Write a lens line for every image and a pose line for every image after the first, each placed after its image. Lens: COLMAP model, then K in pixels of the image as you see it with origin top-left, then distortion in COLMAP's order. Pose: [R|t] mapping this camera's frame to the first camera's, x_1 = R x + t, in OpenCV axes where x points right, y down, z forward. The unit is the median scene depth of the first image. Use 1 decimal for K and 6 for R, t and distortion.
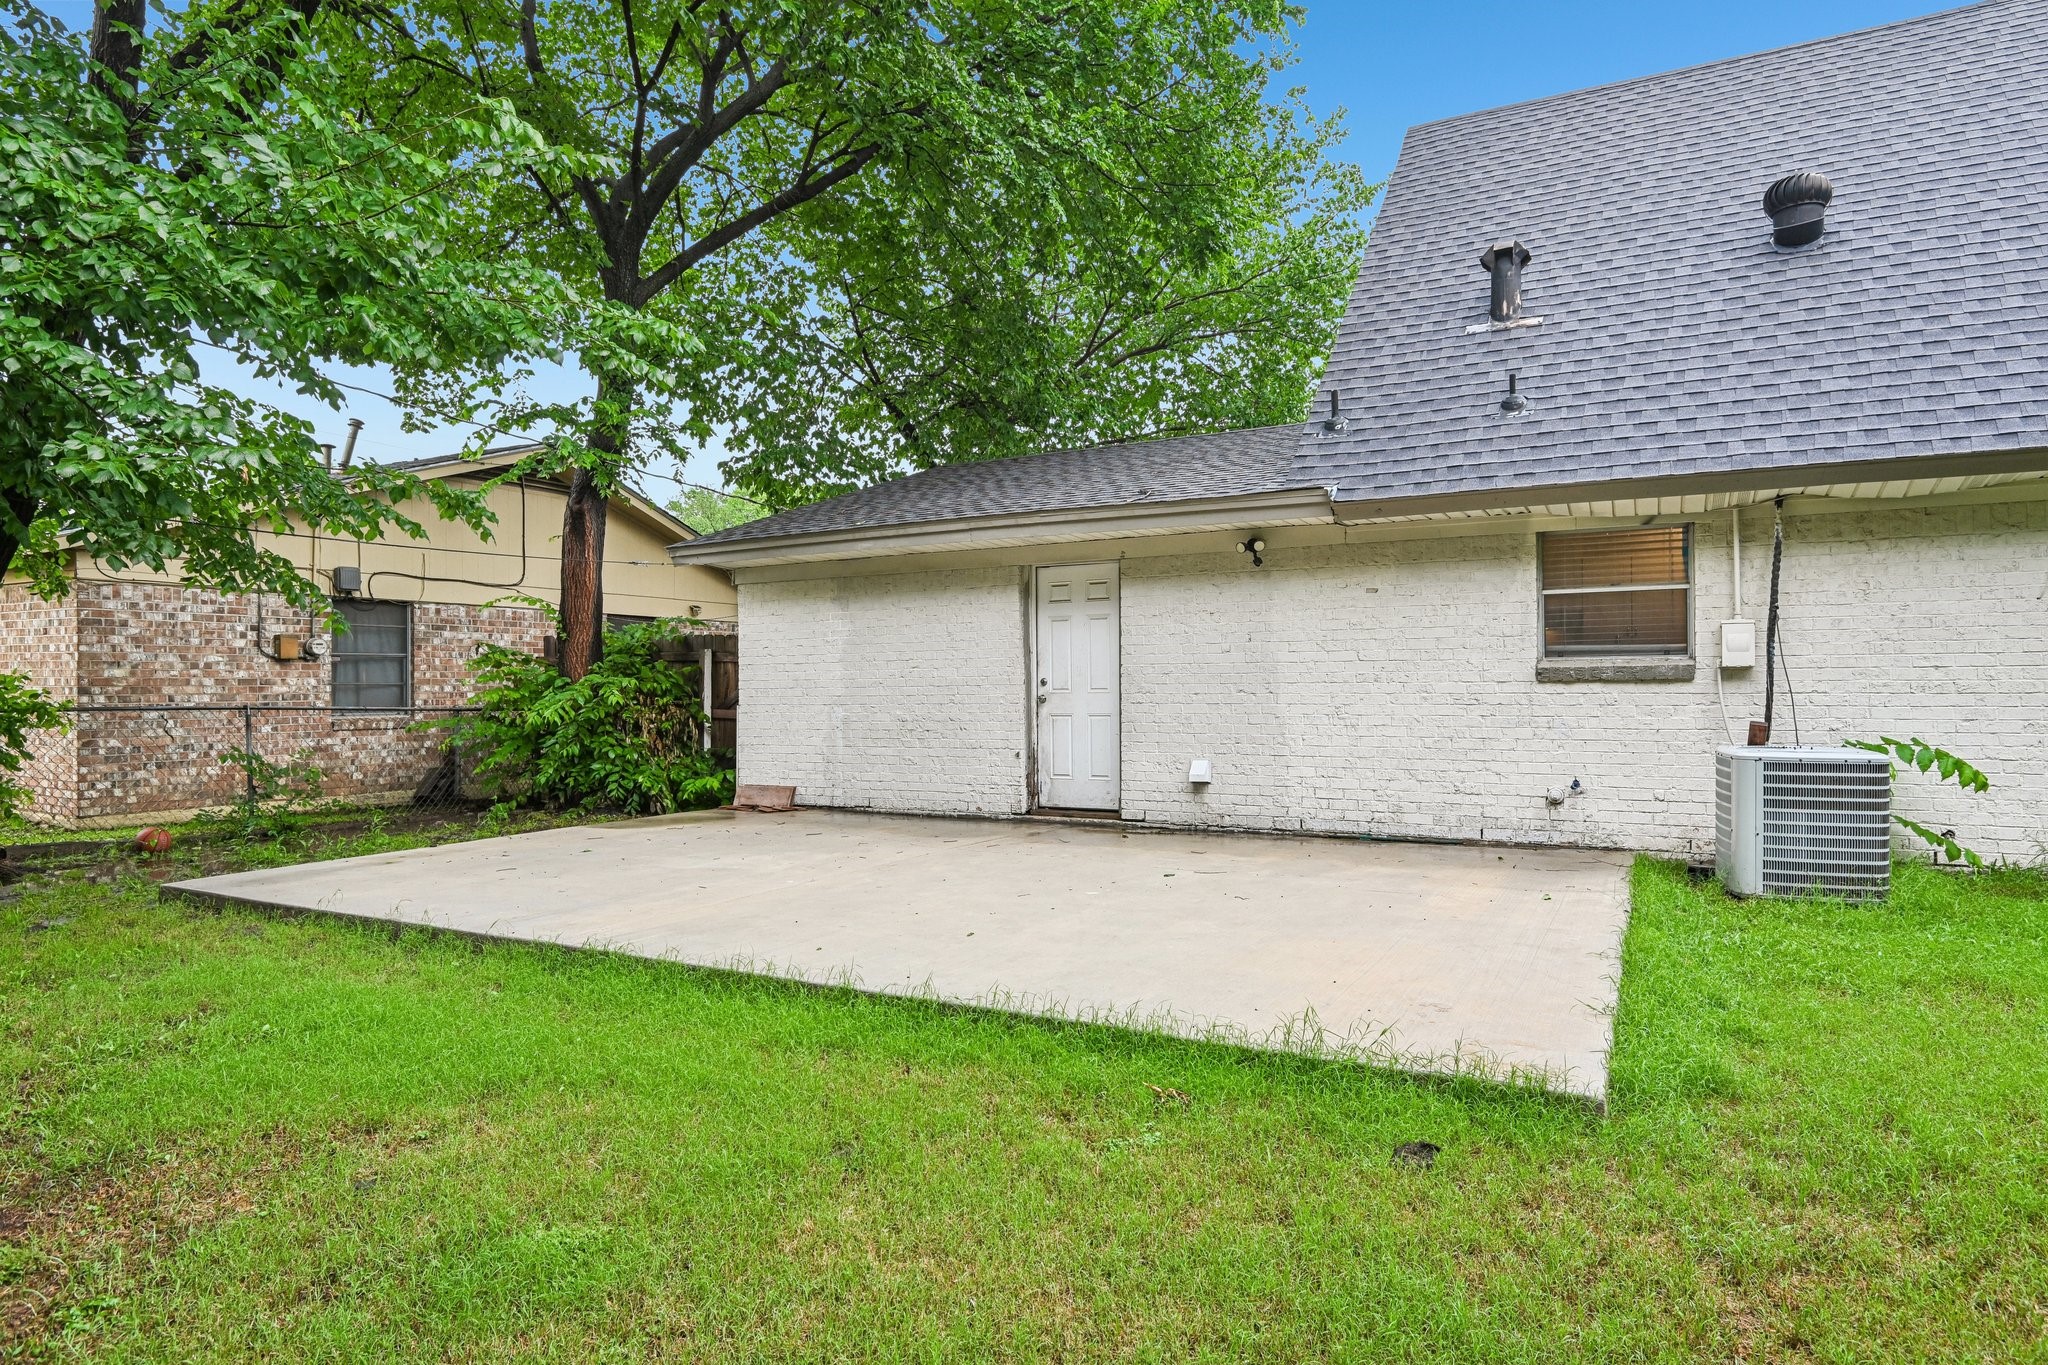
lens RADIAL K [[1164.6, 0, 1027.0], [0, 1164.6, 689.9], [0, 0, 1]] dist [0.000003, 0.000292]
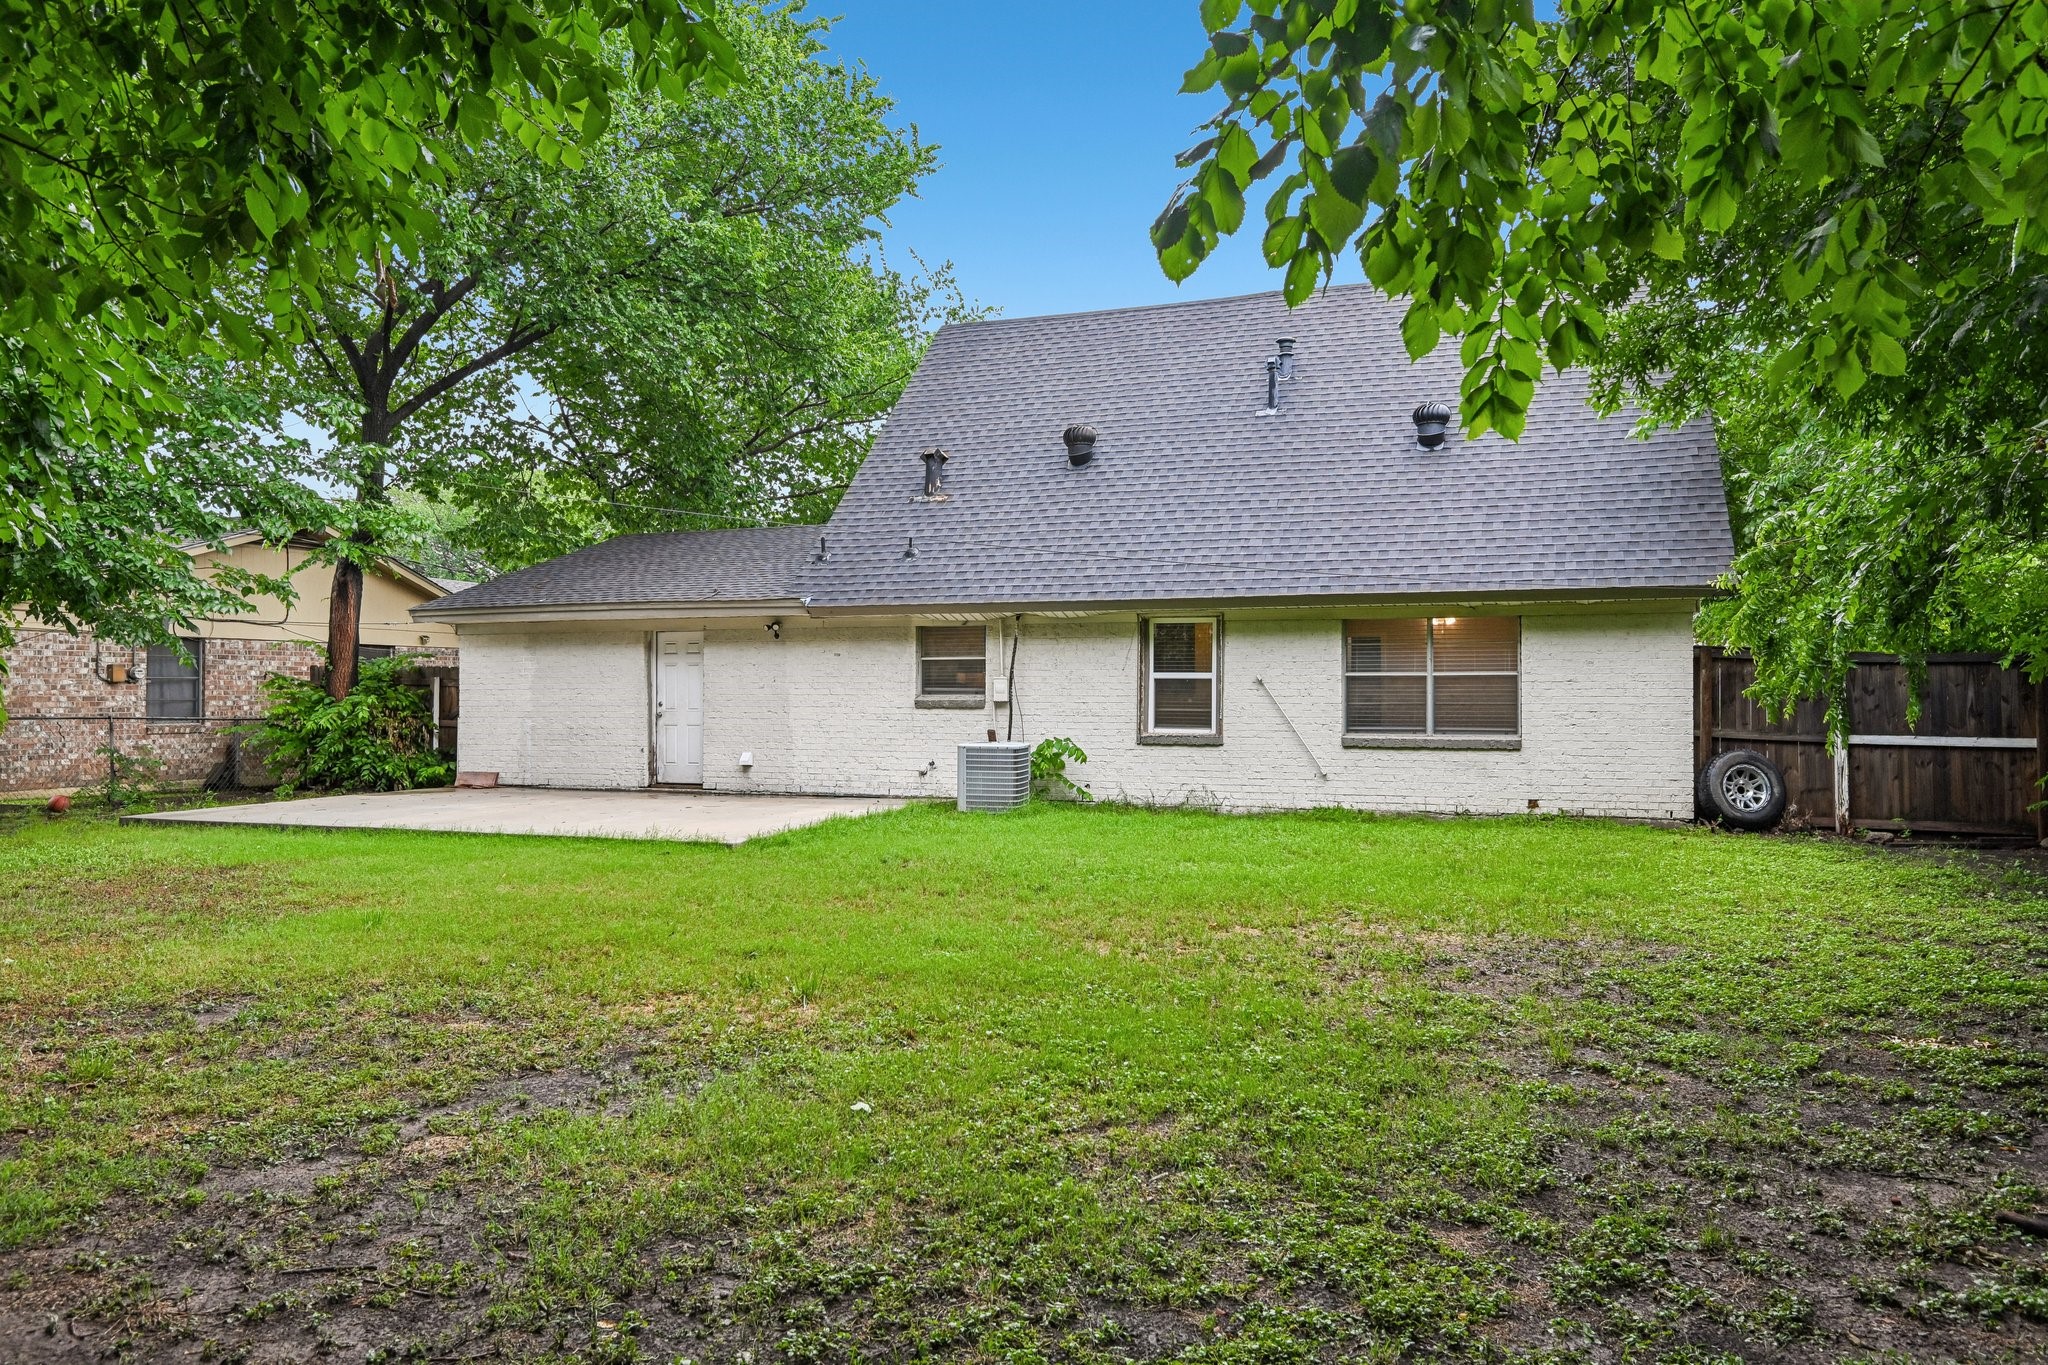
lens RADIAL K [[1350.6, 0, 1024.7], [0, 1350.6, 689.4], [0, 0, 1]] dist [-0.005060, -0.002046]
pose [[0.988741, 0.008151, 0.149416, 0.200671], [-0.007334, 0.999955, -0.006017, -0.016913], [-0.149458, 0.004853, 0.988756, -0.779409]]
